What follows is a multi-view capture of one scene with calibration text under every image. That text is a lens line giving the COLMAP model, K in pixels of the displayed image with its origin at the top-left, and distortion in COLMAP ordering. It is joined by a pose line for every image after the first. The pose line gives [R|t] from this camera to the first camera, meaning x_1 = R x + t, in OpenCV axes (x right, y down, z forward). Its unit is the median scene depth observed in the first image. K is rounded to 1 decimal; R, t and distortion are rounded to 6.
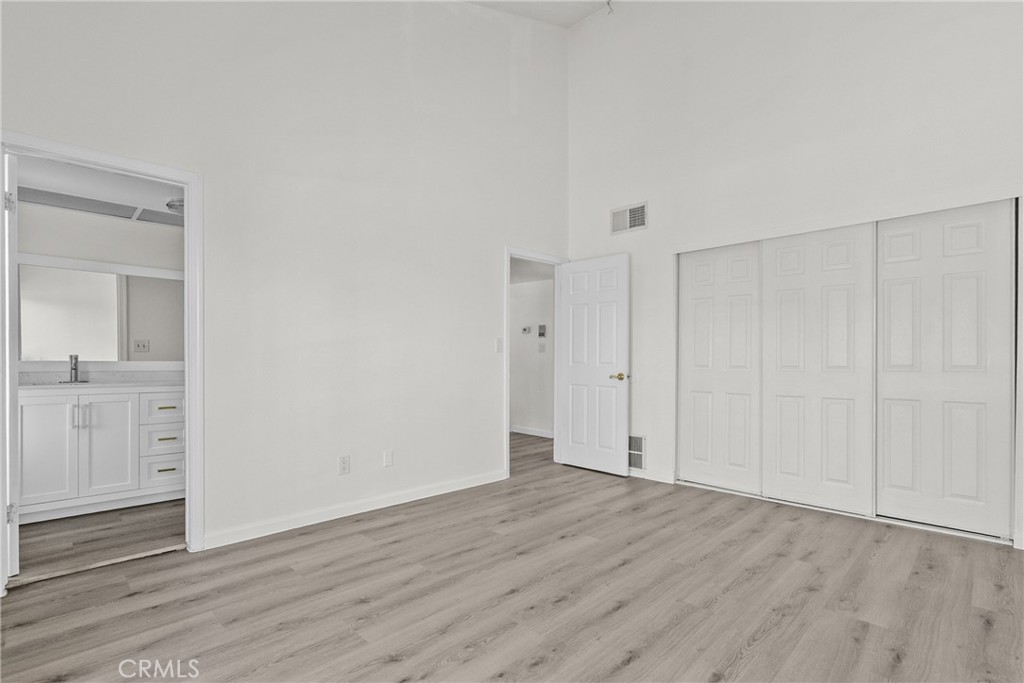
lens RADIAL K [[466.0, 0, 512.0], [0, 466.0, 341.5], [0, 0, 1]] dist [-0.004384, 0.000552]
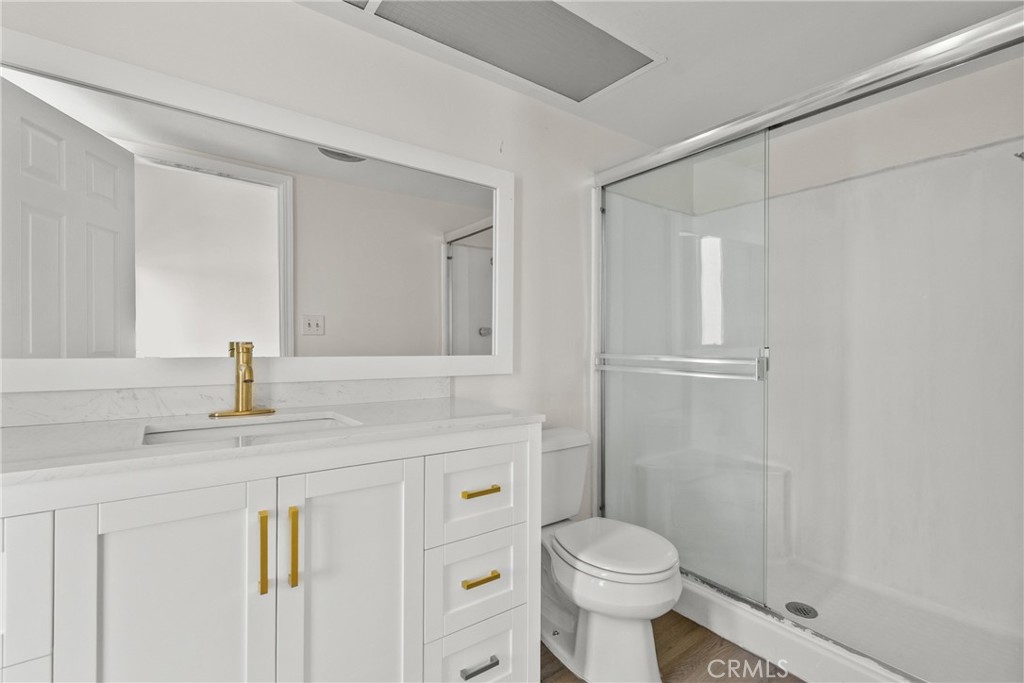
lens RADIAL K [[466.0, 0, 512.0], [0, 466.0, 341.5], [0, 0, 1]] dist [-0.004384, 0.000552]
pose [[0.987578, -0.008178, -0.156915, -0.674898], [0.010378, 0.999859, 0.013209, 0.026207], [0.156785, -0.014674, 0.987524, 0.671170]]
